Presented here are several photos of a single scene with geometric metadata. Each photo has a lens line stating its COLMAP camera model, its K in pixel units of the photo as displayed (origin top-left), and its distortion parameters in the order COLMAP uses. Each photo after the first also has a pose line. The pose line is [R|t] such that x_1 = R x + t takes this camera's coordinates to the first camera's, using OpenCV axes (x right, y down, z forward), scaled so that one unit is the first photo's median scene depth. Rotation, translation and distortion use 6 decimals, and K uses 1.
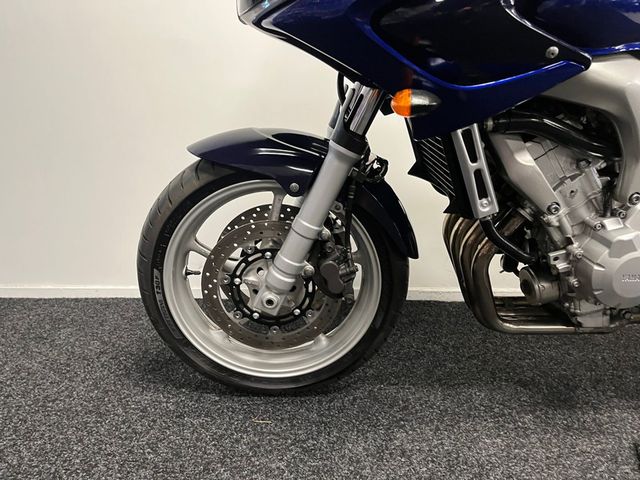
lens RADIAL K [[493.8, 0, 320.0], [0, 493.8, 240.0], [0, 0, 1]] dist [0.068501, -0.106094]
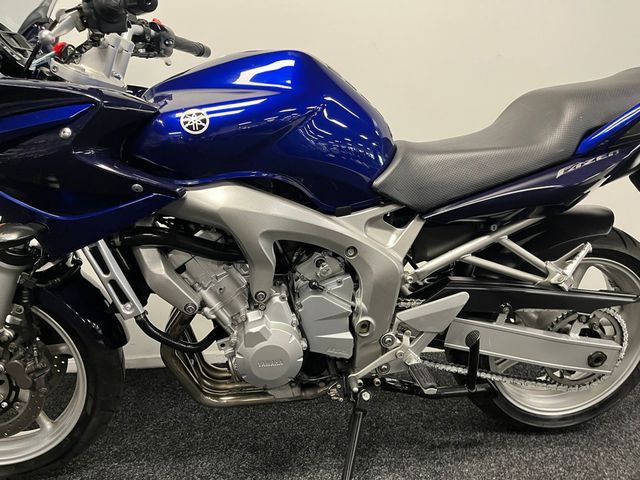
lens RADIAL K [[493.8, 0, 320.0], [0, 493.8, 240.0], [0, 0, 1]] dist [0.068501, -0.106094]
pose [[0.994041, -0.040253, 0.101300, 0.548916], [0.045949, 0.997454, -0.054532, -0.120483], [-0.098847, 0.058862, 0.993360, -0.145364]]
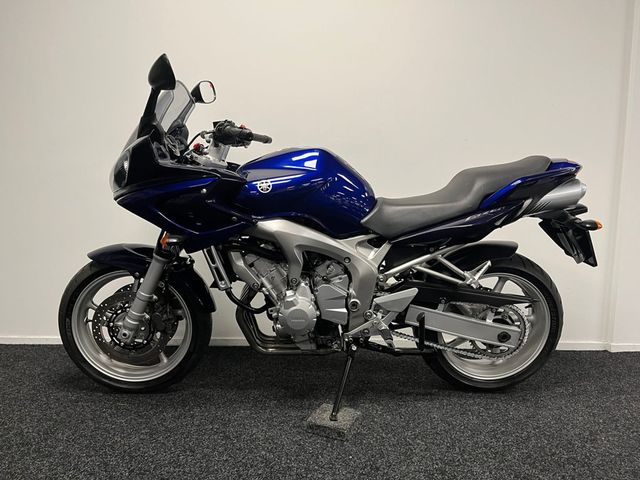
lens RADIAL K [[493.8, 0, 320.0], [0, 493.8, 240.0], [0, 0, 1]] dist [0.068501, -0.106094]
pose [[0.999903, 0.003239, 0.013545, 0.595072], [-0.001187, 0.988852, -0.148897, 0.047511], [-0.013876, 0.148866, 0.988760, -0.915718]]
